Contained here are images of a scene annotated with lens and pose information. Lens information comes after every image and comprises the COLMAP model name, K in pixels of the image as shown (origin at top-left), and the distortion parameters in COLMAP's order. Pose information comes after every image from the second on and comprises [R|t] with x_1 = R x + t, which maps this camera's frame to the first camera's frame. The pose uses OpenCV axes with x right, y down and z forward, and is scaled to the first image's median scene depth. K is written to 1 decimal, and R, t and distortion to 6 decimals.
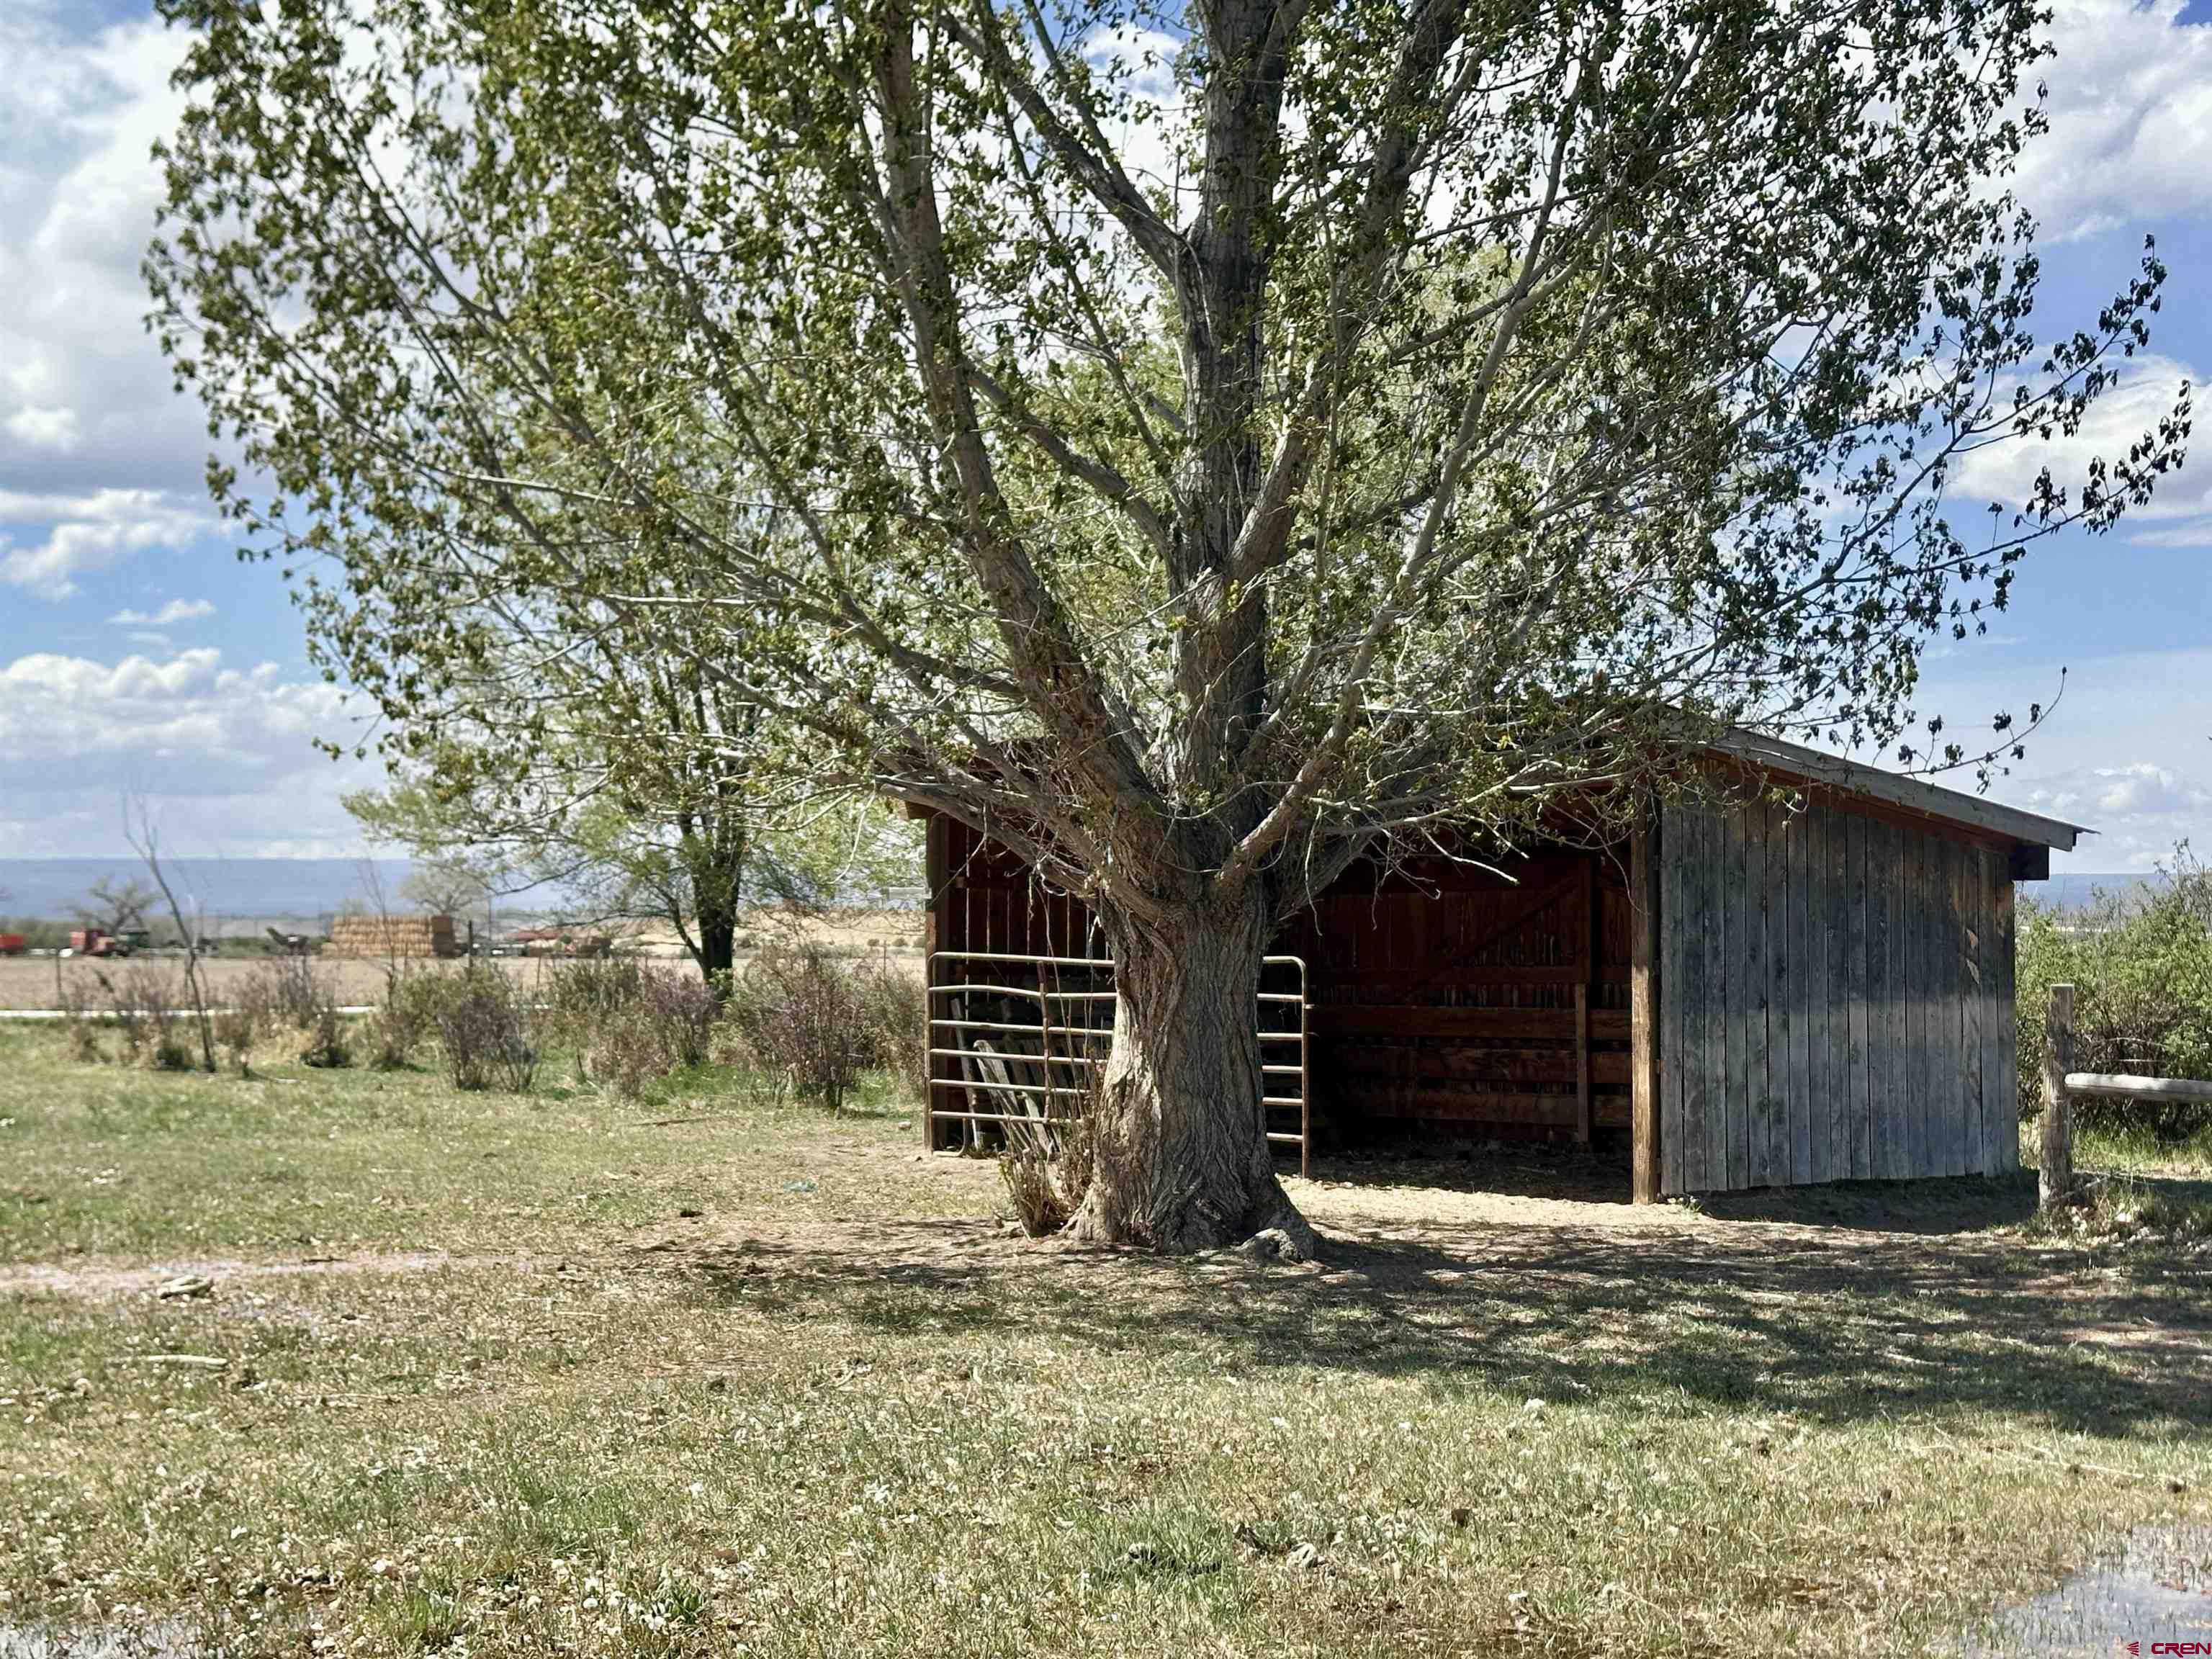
lens RADIAL K [[3560.9, 0, 1106.0], [0, 3560.9, 829.5], [0, 0, 1]] dist [-0.002556, 0.004201]
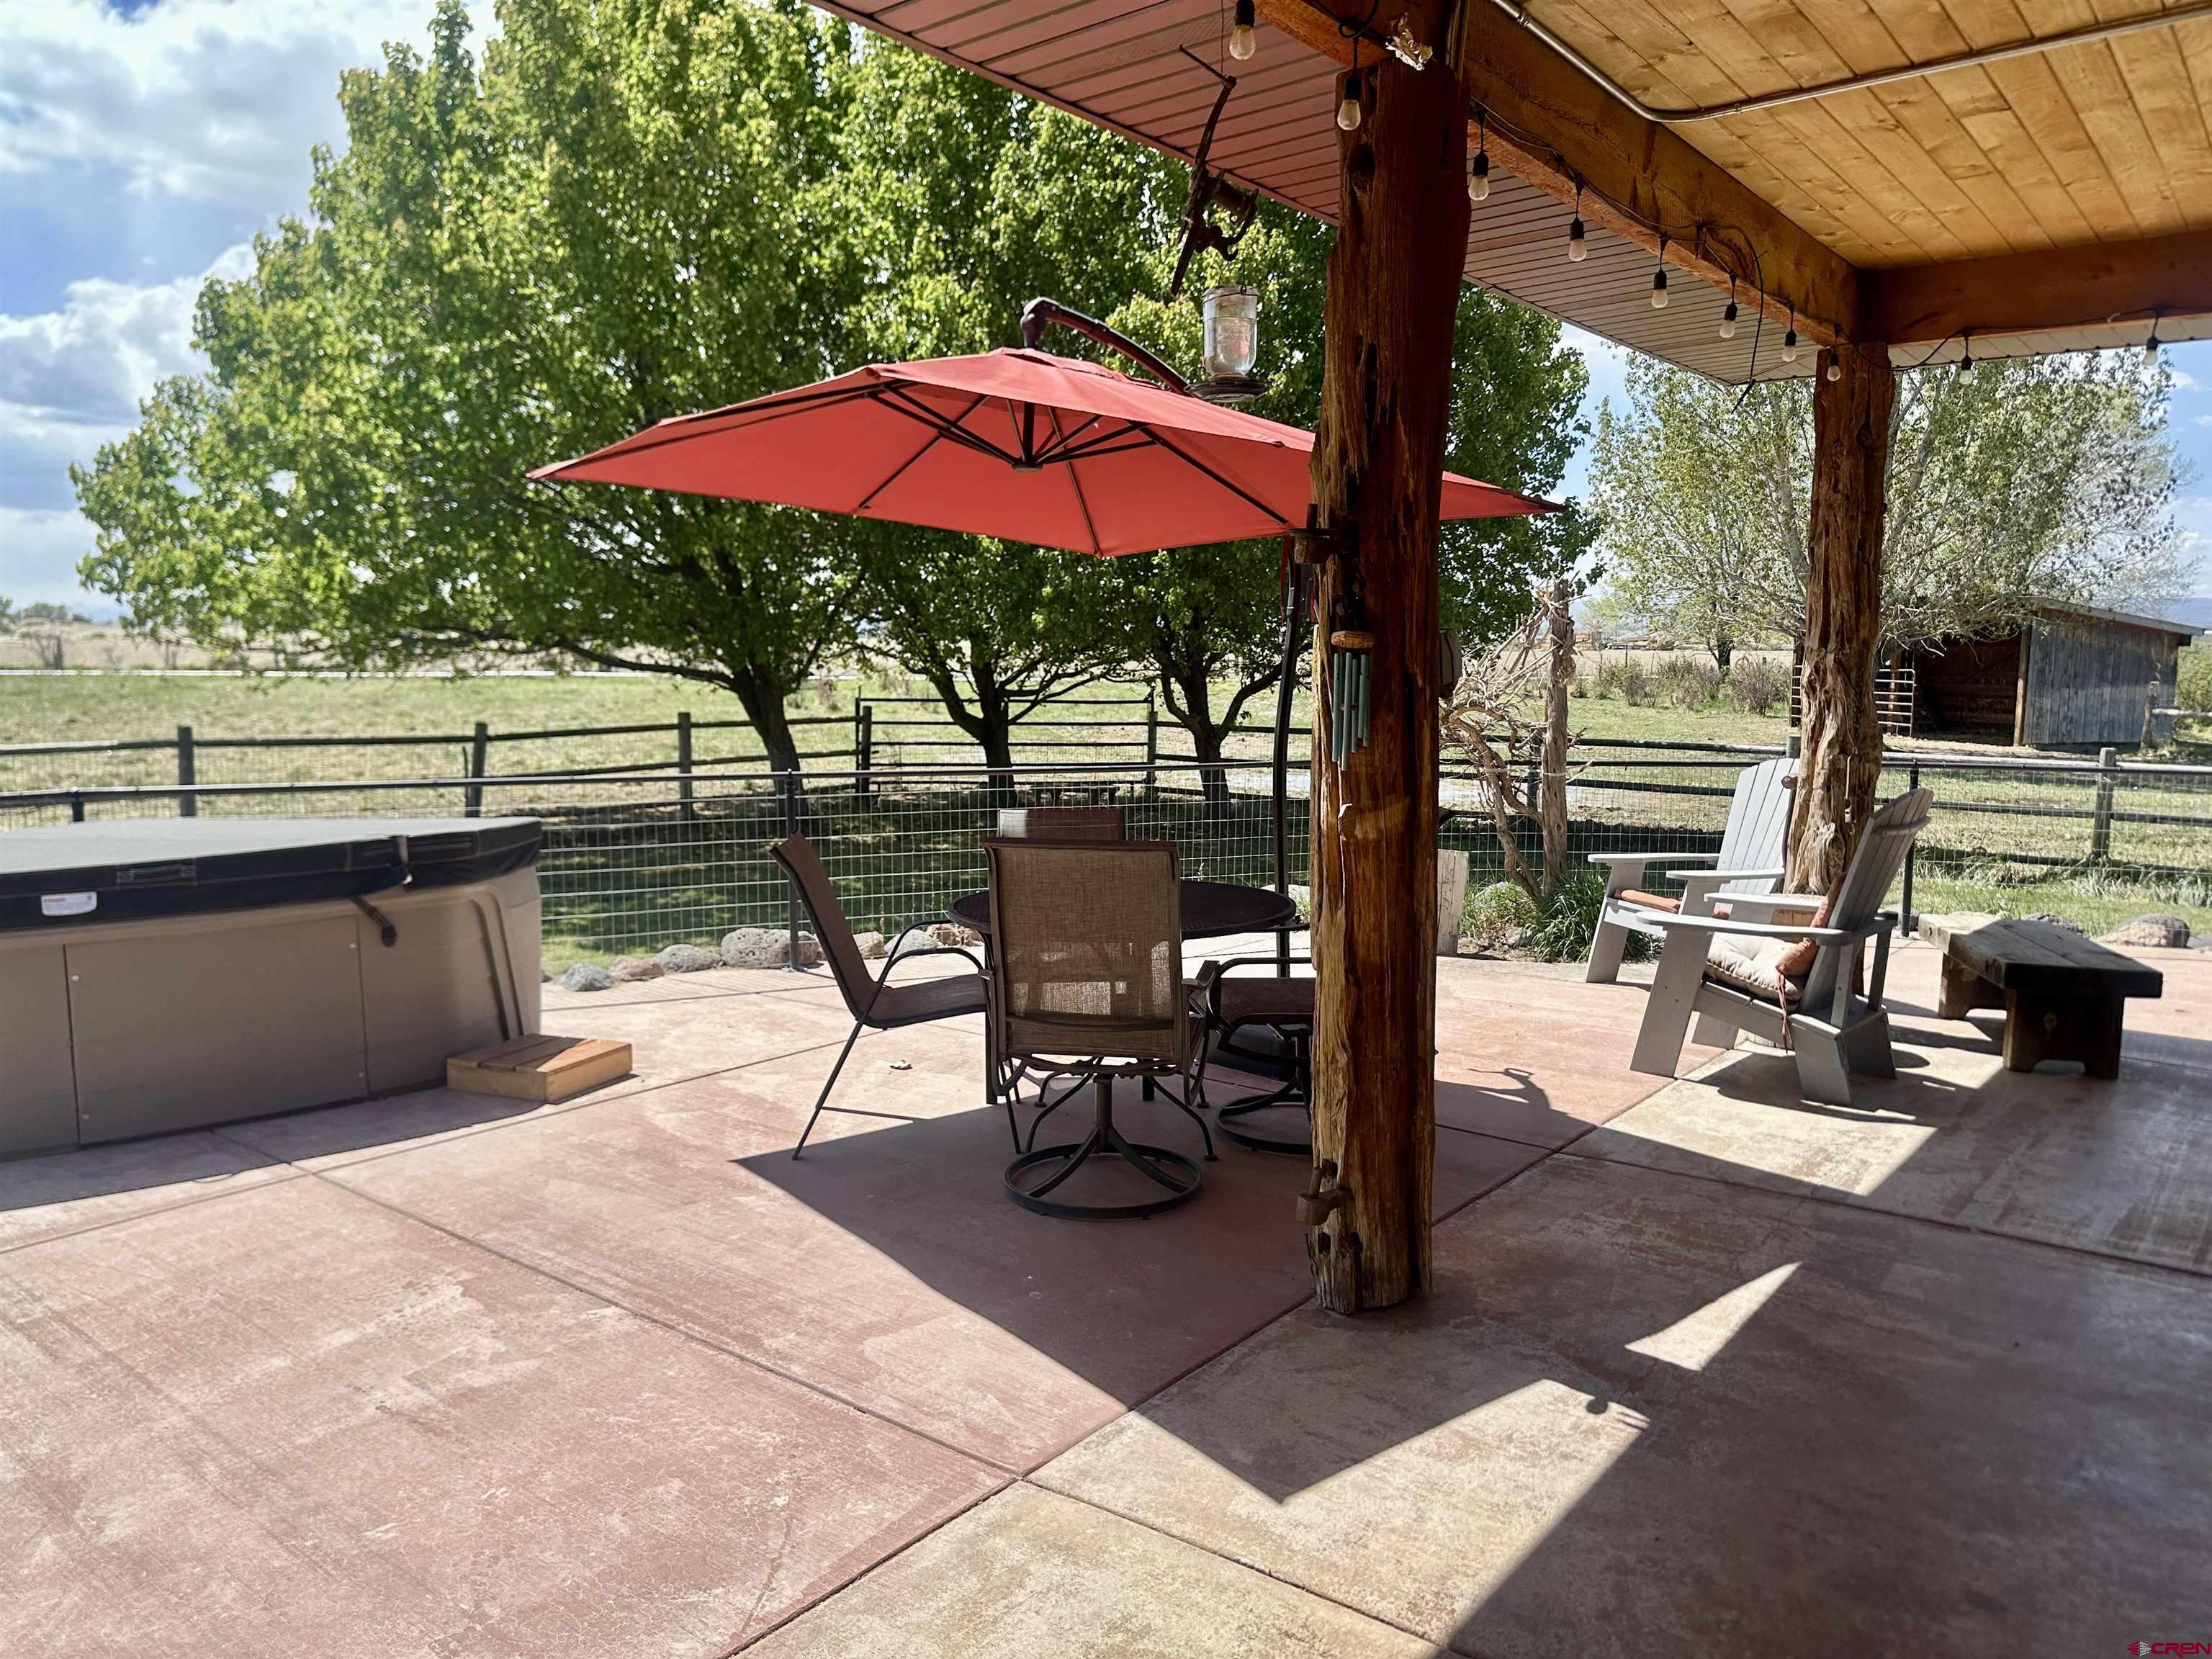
lens RADIAL K [[1539.7, 0, 1104.2], [0, 1539.7, 857.9], [0, 0, 1]] dist [0.005723, -0.003889]
pose [[0.883295, 0.066829, -0.464029, 0.048997], [0.012990, 0.985919, 0.166718, -0.029630], [0.468637, -0.153289, 0.869990, -0.455279]]
